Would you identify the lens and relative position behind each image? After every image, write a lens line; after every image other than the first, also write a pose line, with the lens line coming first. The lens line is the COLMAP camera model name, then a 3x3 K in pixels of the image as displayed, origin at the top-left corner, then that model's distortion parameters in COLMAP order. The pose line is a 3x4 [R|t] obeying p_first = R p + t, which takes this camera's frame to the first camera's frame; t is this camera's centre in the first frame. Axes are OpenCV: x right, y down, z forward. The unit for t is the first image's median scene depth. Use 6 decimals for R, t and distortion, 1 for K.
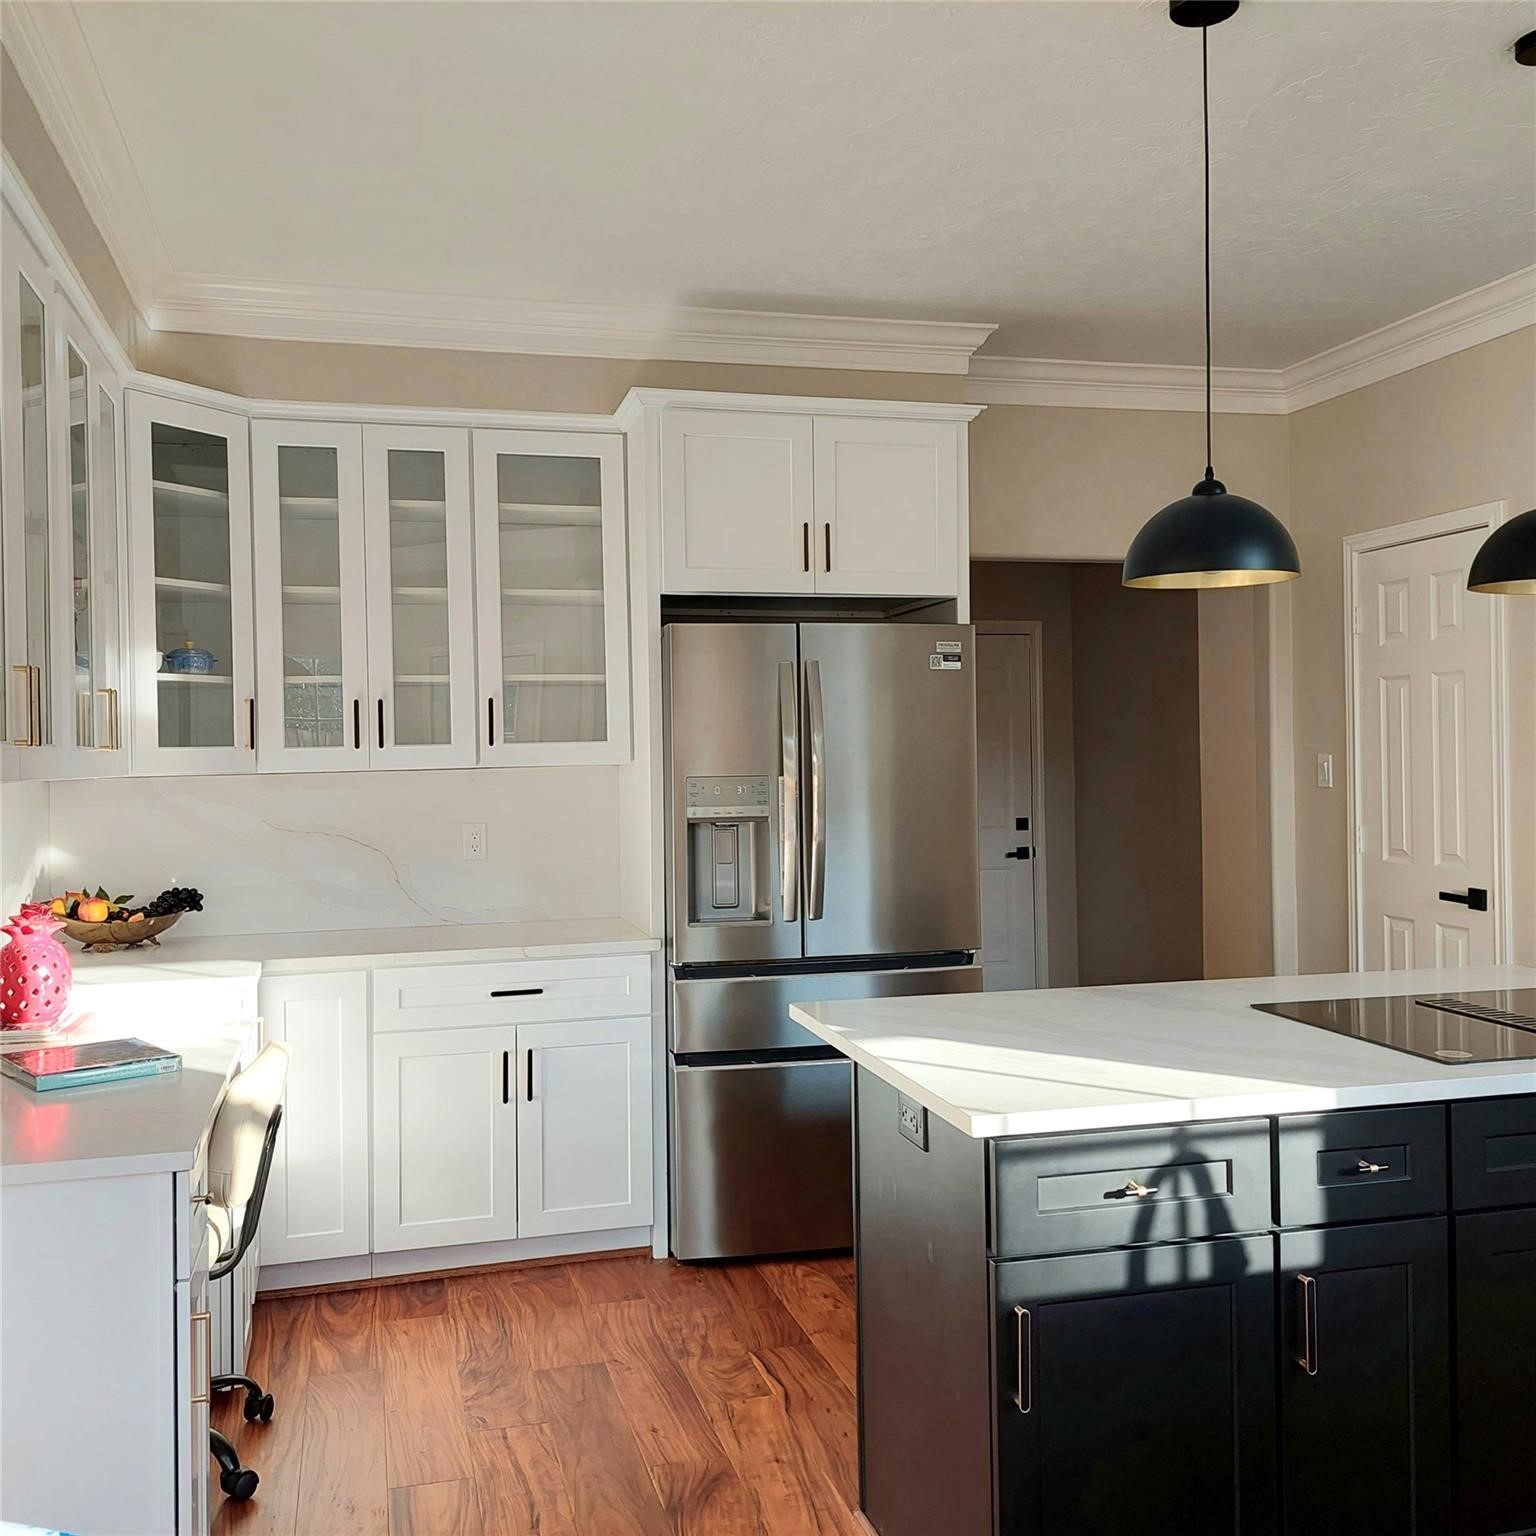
lens RADIAL K [[1485.8, 0, 737.3], [0, 1485.8, 751.9], [0, 0, 1]] dist [0.078358, -0.114724]
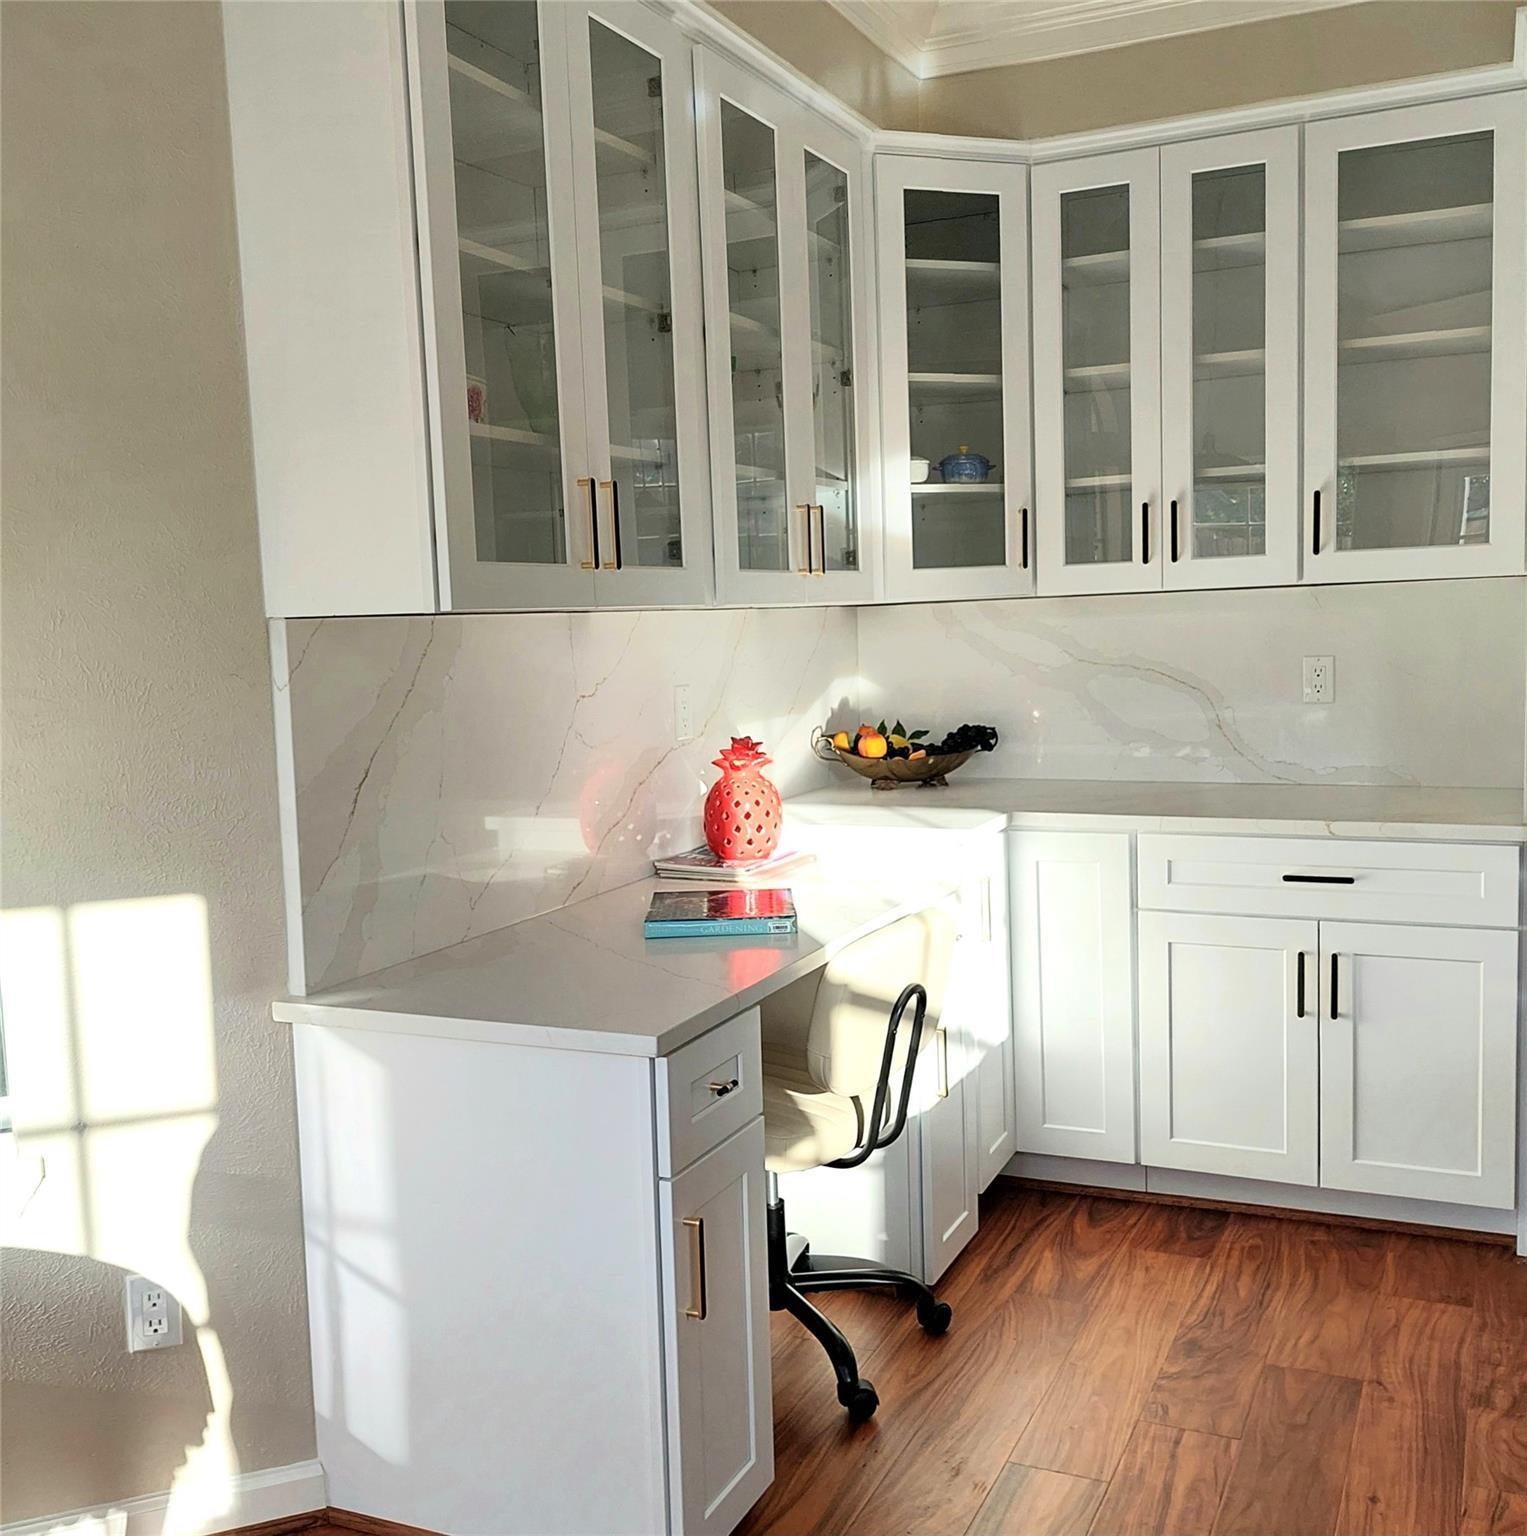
lens RADIAL K [[1580.0, 0, 763.5], [0, 1580.0, 768.0], [0, 0, 1]] dist [0.093219, -0.119535]
pose [[0.784443, 0.055163, -0.617743, 0.138425], [0.019695, 0.993319, 0.113711, 0.006481], [0.619888, -0.101366, 0.778115, 0.201021]]
